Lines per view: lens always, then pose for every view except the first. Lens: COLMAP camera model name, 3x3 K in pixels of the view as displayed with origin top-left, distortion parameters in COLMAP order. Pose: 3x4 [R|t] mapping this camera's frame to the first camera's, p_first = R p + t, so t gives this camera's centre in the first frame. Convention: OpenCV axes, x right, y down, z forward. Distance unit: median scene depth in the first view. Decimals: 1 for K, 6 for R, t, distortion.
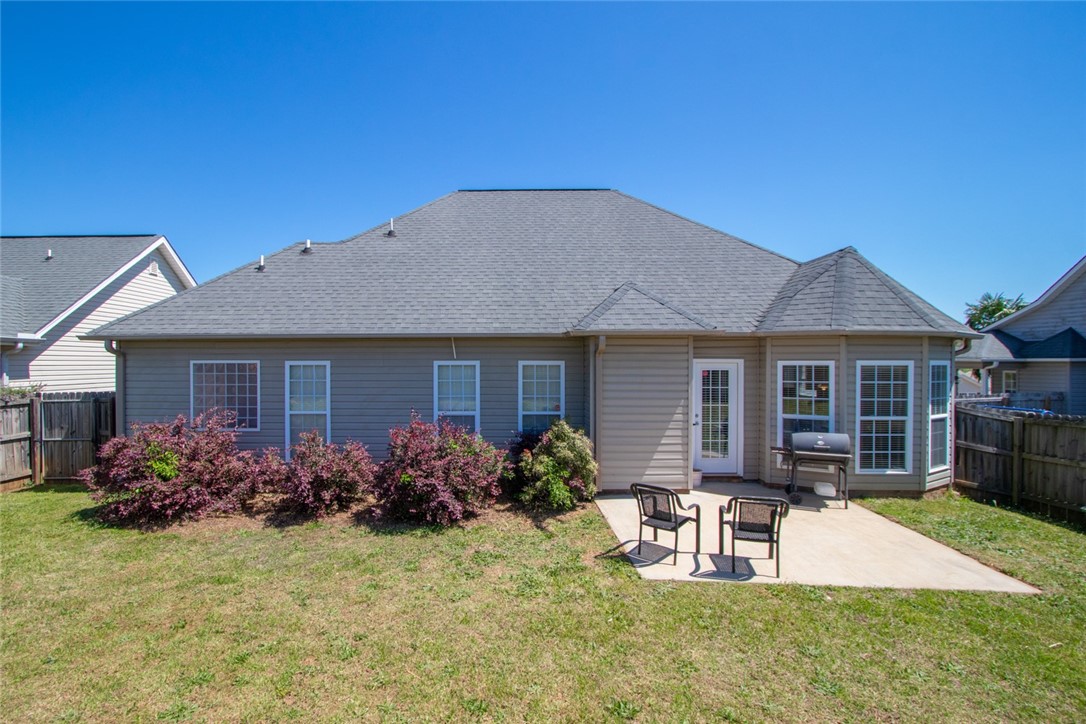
lens RADIAL K [[505.3, 0, 545.7], [0, 505.3, 364.9], [0, 0, 1]] dist [-0.012451, 0.000387]
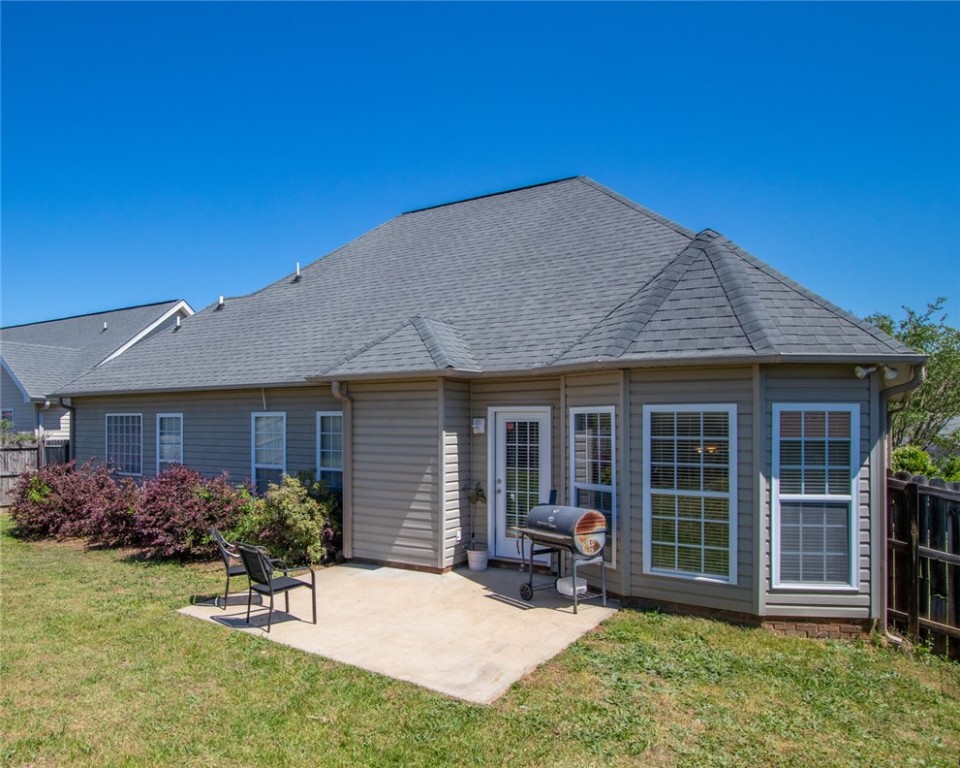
lens RADIAL K [[799.3, 0, 477.3], [0, 799.3, 392.8], [0, 0, 1]] dist [-0.018920, 0.009203]
pose [[0.808303, -0.024180, -0.588269, 1.062404], [-0.002099, 0.999032, -0.043947, 0.021952], [0.588762, 0.036757, 0.807470, -0.001554]]
